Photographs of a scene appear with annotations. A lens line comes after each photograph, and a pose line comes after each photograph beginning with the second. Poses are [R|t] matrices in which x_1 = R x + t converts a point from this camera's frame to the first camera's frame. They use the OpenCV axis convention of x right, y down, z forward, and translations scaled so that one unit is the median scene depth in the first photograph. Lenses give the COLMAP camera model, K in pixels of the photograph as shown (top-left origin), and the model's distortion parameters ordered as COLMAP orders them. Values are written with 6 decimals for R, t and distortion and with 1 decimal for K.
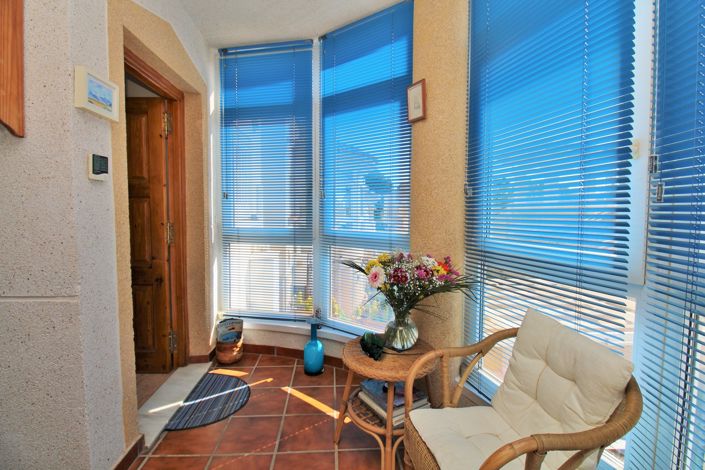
lens RADIAL K [[339.8, 0, 357.7], [0, 339.8, 230.3], [0, 0, 1]] dist [0.003343, -0.015517]
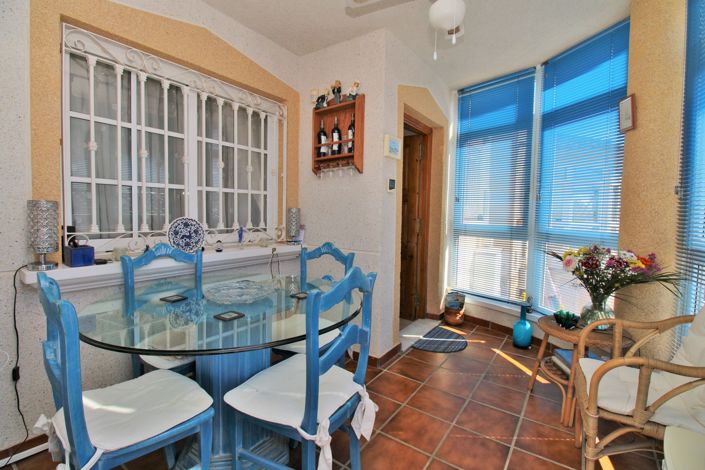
lens RADIAL K [[329.5, 0, 356.8], [0, 329.5, 231.6], [0, 0, 1]] dist [0.000251, -0.009902]
pose [[0.785538, 0.046348, -0.617076, 0.114025], [-0.048333, 0.998740, 0.013487, 0.026868], [0.616923, 0.019231, 0.786788, -0.279876]]
